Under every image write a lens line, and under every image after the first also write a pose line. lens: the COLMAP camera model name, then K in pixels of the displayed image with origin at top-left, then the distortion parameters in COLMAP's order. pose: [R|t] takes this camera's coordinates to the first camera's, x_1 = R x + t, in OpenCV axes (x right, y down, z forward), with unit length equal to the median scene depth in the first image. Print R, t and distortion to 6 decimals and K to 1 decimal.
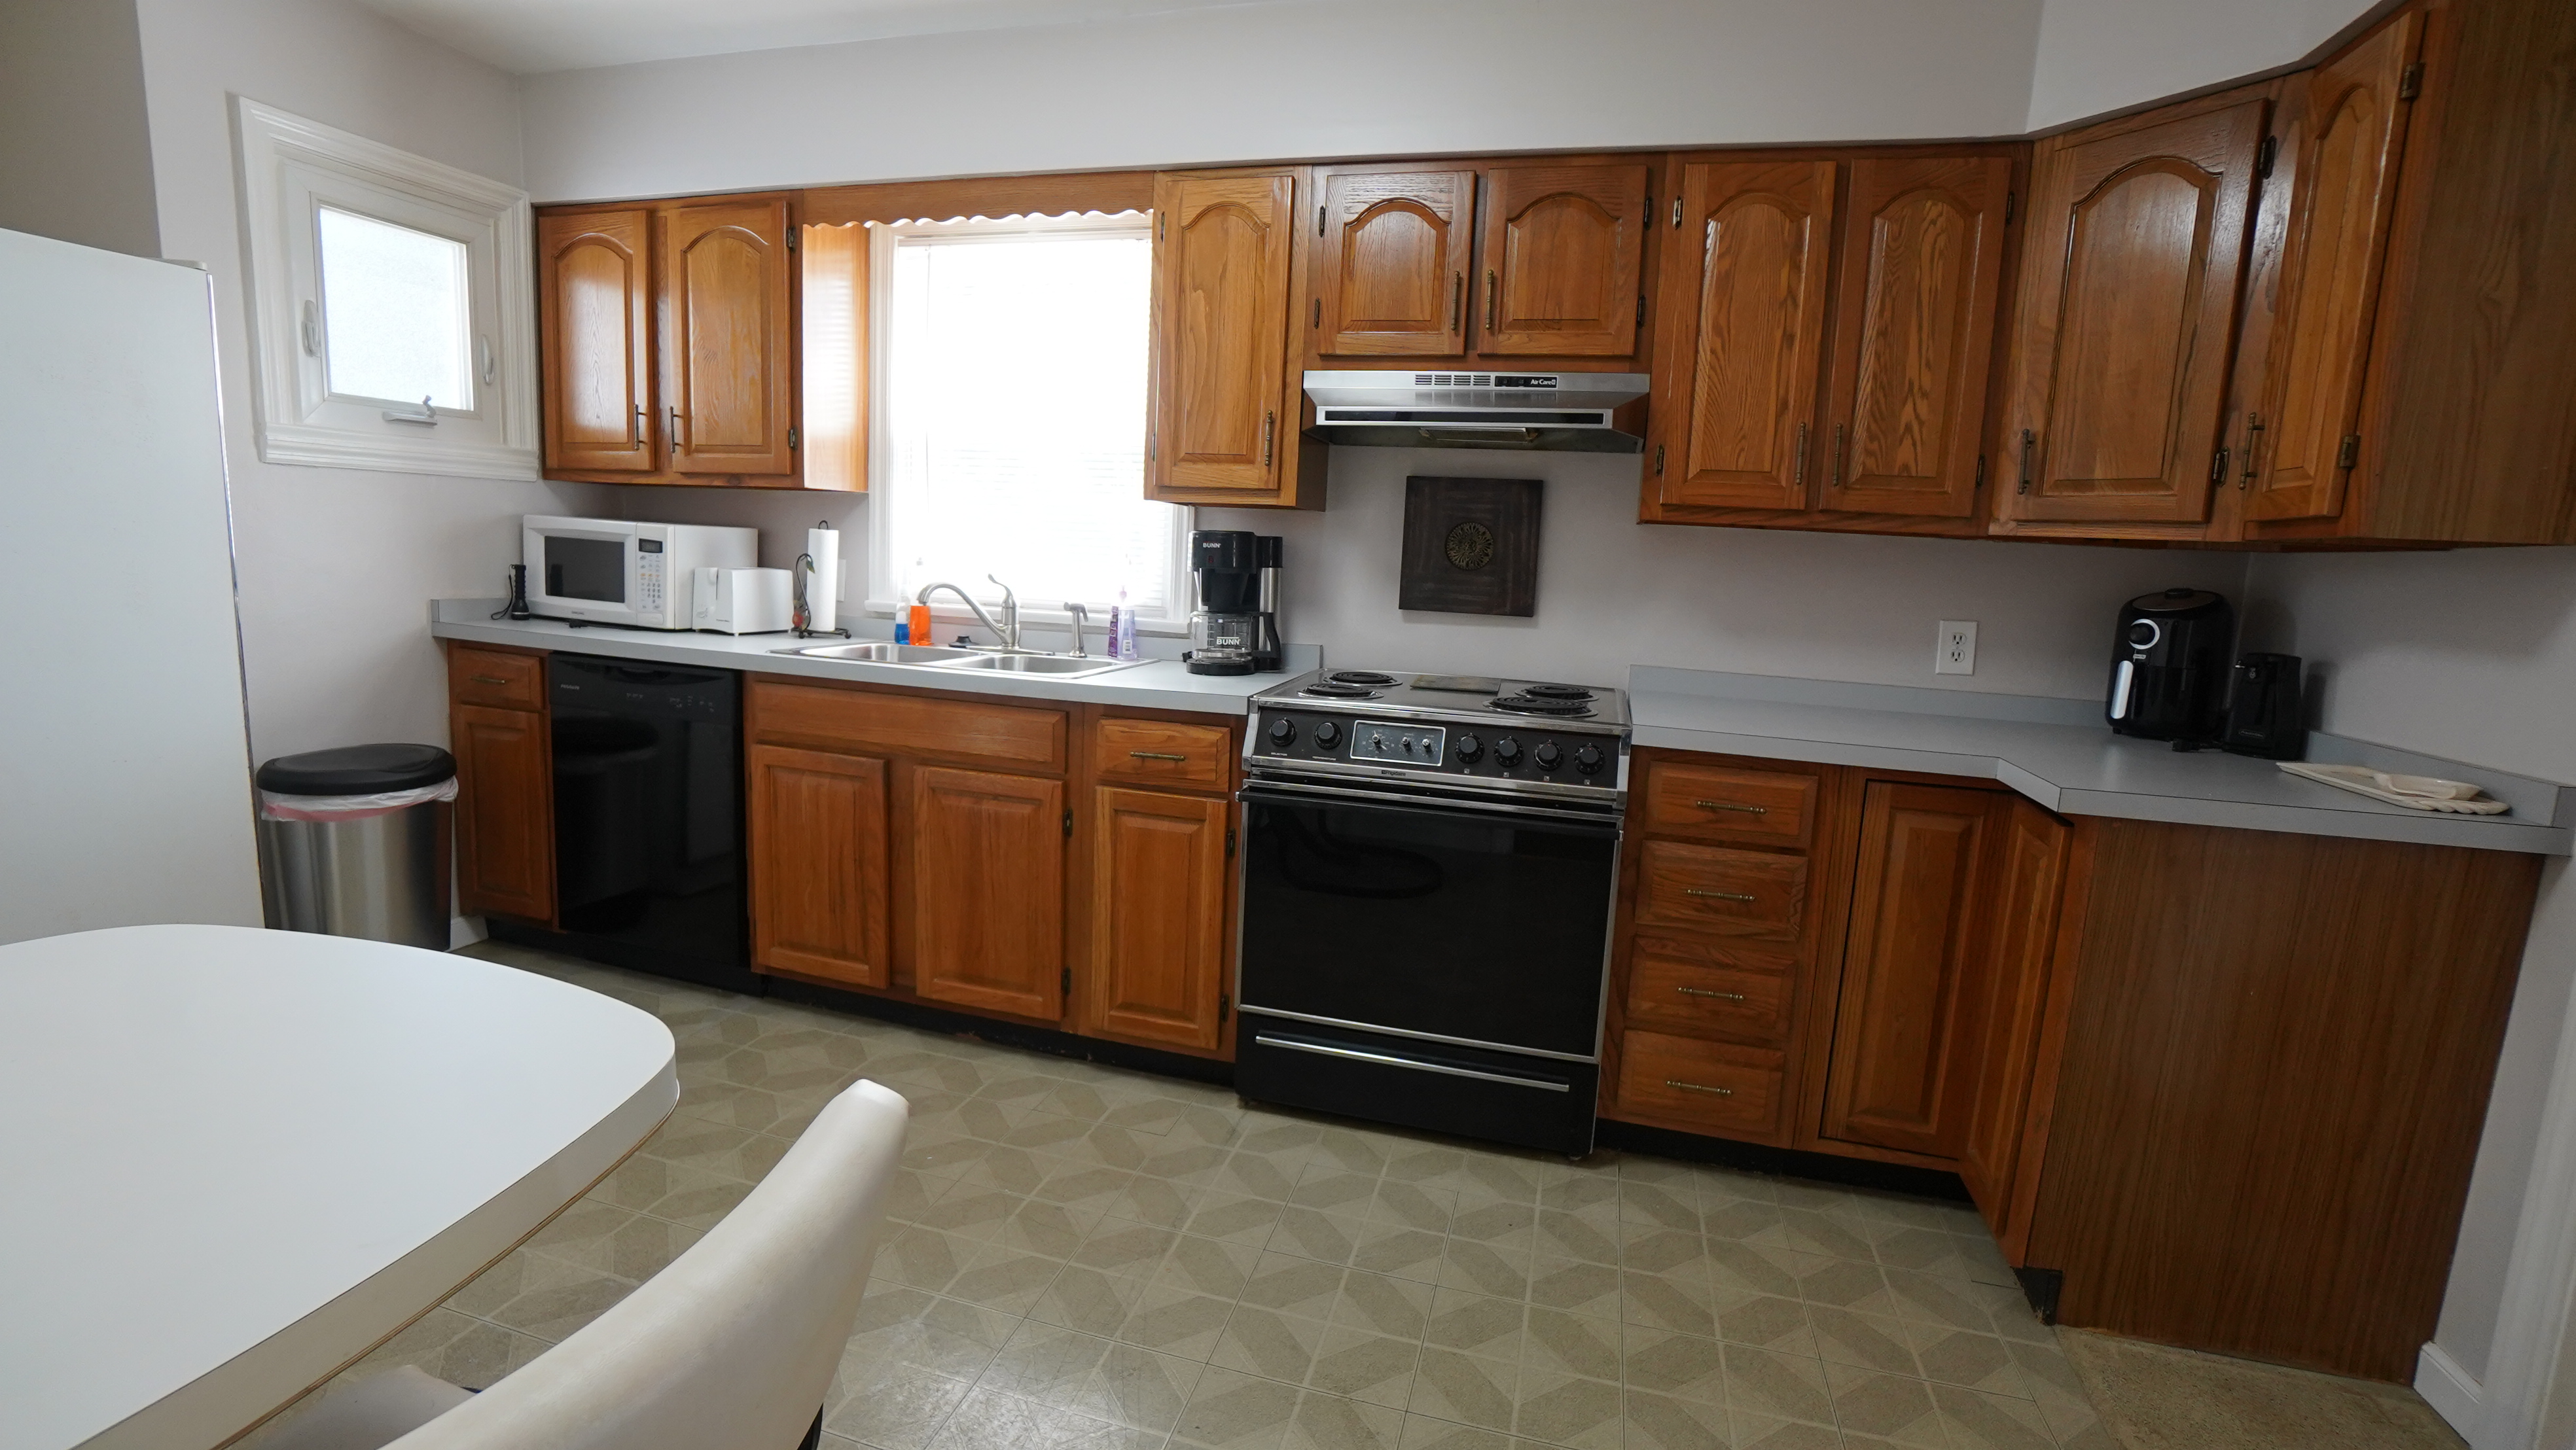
lens RADIAL K [[1142.0, 0, 1277.3], [0, 1142.0, 727.6], [0, 0, 1]] dist [-0.060005, 0.024341]
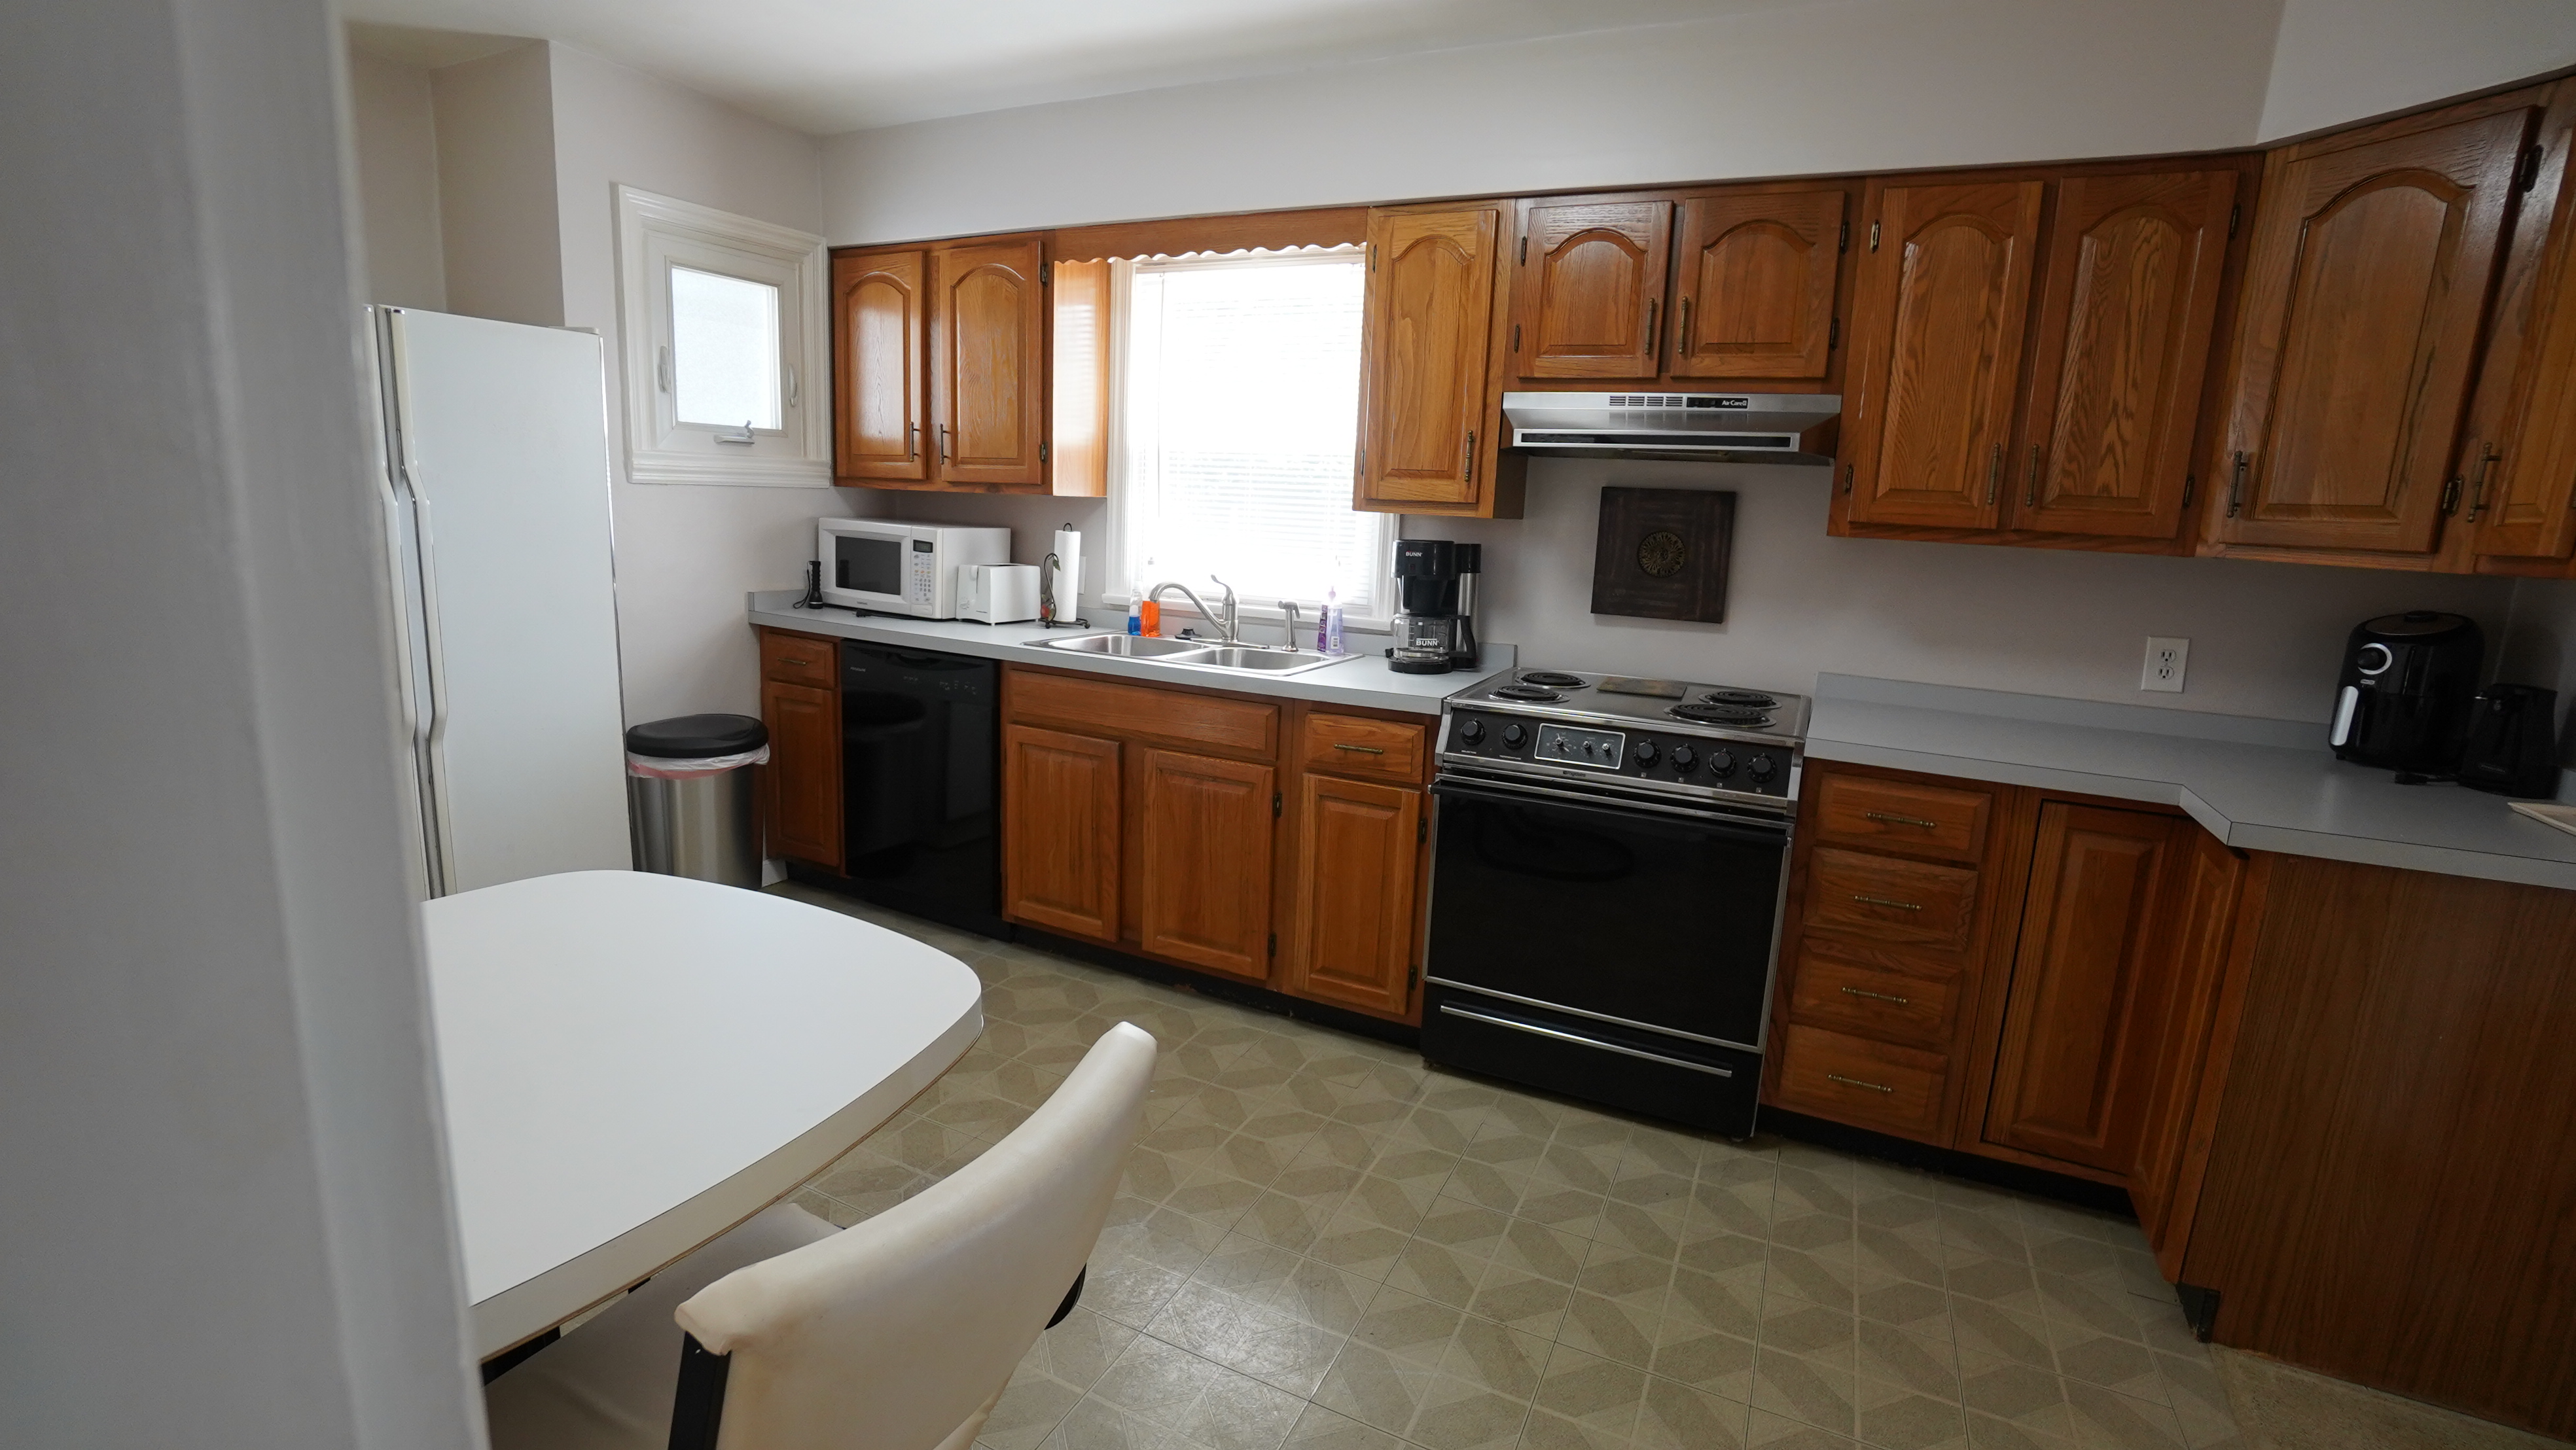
lens RADIAL K [[1142.0, 0, 1277.3], [0, 1142.0, 727.6], [0, 0, 1]] dist [-0.060005, 0.024341]
pose [[0.983146, 0.028875, -0.180526, 0.017685], [-0.022983, 0.999135, 0.034644, -0.034276], [0.181370, -0.029911, 0.982960, -0.110390]]
